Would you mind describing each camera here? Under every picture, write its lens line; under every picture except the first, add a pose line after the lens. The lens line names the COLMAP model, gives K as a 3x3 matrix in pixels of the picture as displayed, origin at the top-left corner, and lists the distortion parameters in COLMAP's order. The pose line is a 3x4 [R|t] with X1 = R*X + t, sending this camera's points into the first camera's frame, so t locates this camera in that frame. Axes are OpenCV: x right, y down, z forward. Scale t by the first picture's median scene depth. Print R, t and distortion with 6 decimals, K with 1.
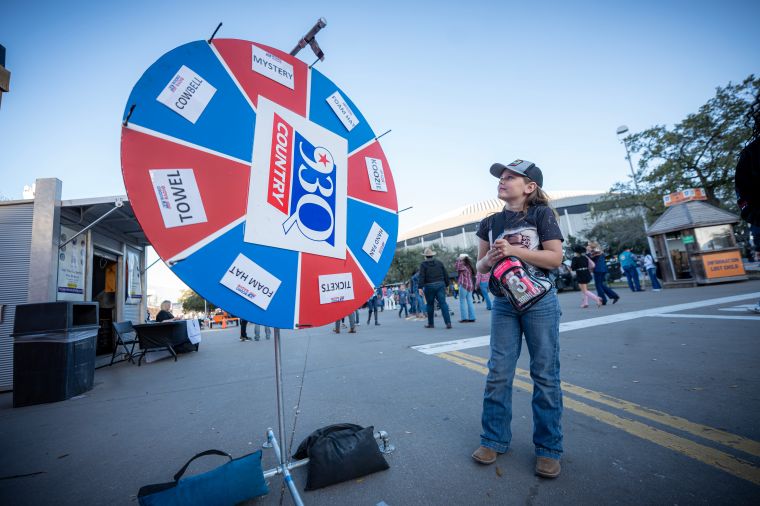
lens RADIAL K [[310.6, 0, 380.0], [0, 310.6, 253.0], [0, 0, 1]] dist [-0.031241, 0.003894]
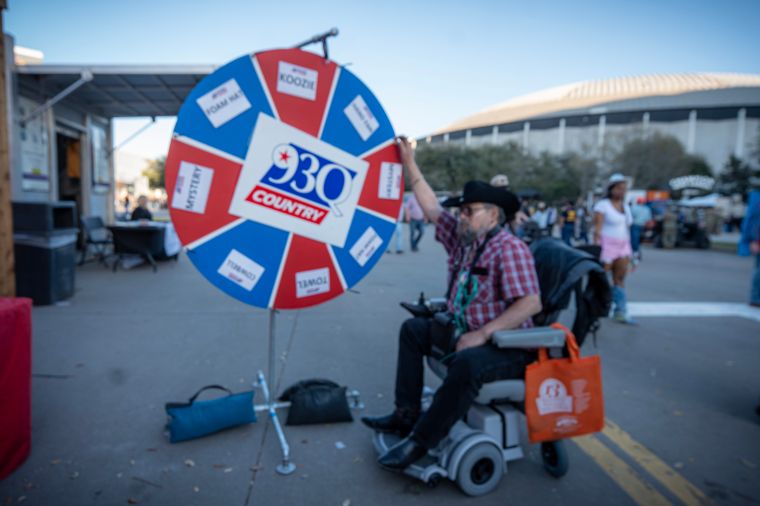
lens RADIAL K [[459.4, 0, 380.0], [0, 459.4, 253.0], [0, 0, 1]] dist [0.006054, -0.000120]
pose [[0.985523, 0.151533, -0.076041, 0.055501], [-0.126503, 0.955842, 0.265261, -0.142305], [0.112879, -0.251801, 0.961173, -0.189468]]
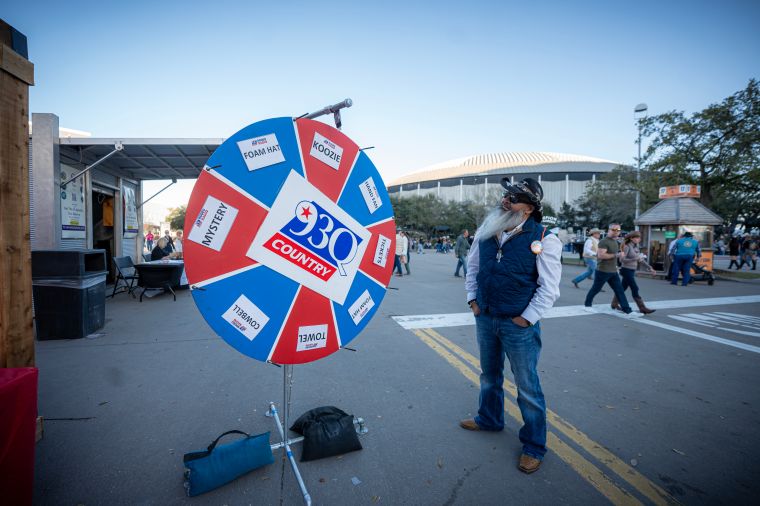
lens RADIAL K [[313.6, 0, 378.7], [0, 313.6, 250.3], [0, 0, 1]] dist [-0.026499, 0.000385]
pose [[0.992029, 0.120060, 0.038277, -0.018149], [-0.125223, 0.973198, 0.192883, -0.140277], [-0.014093, -0.196139, 0.980475, -0.059342]]
